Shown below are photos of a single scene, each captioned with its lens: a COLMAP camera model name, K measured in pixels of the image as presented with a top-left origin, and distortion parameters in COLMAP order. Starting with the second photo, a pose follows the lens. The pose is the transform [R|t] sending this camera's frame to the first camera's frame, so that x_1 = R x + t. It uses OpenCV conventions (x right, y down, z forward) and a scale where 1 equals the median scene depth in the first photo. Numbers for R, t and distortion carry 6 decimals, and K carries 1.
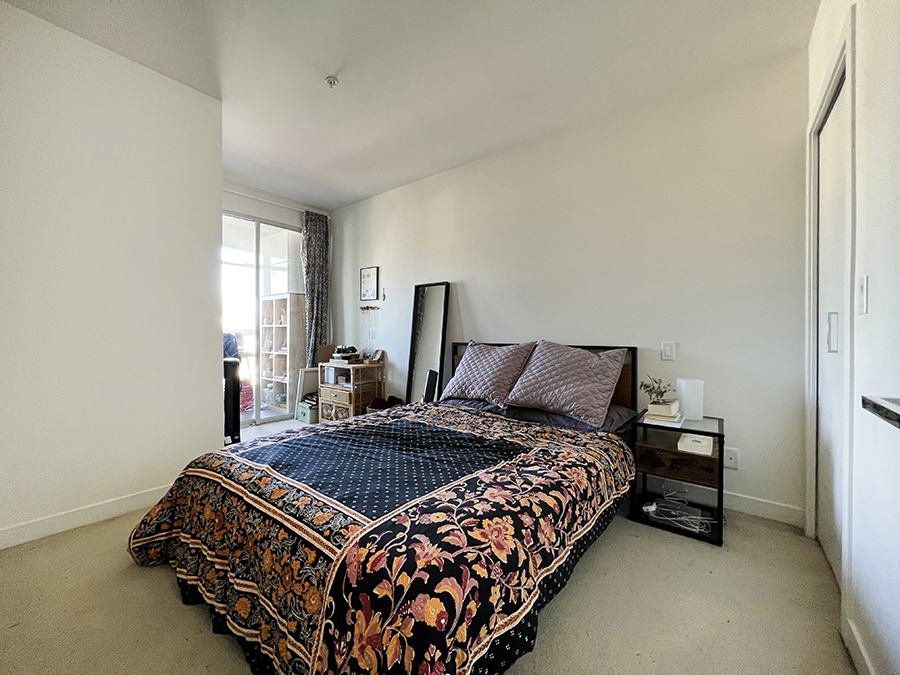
lens RADIAL K [[361.0, 0, 448.8], [0, 361.0, 335.1], [0, 0, 1]] dist [-0.000872, 0.000034]
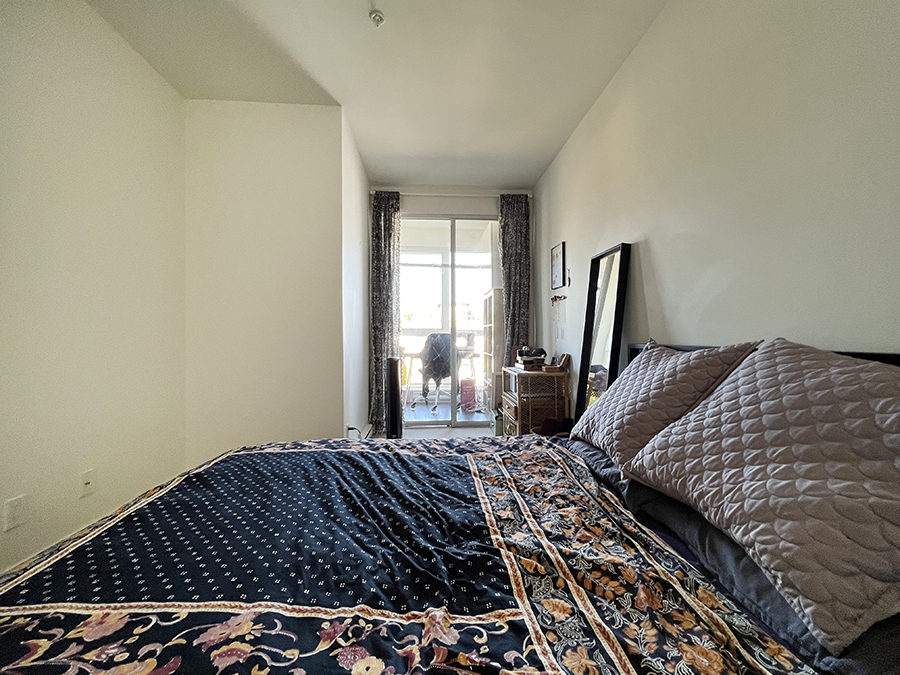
lens RADIAL K [[380.3, 0, 448.6], [0, 380.3, 335.0], [0, 0, 1]] dist [-0.000799, 0.000087]
pose [[0.674888, -0.007449, -0.737882, 0.264797], [0.002513, 0.999966, -0.007797, 0.010056], [0.737916, 0.003408, 0.674884, 0.355386]]
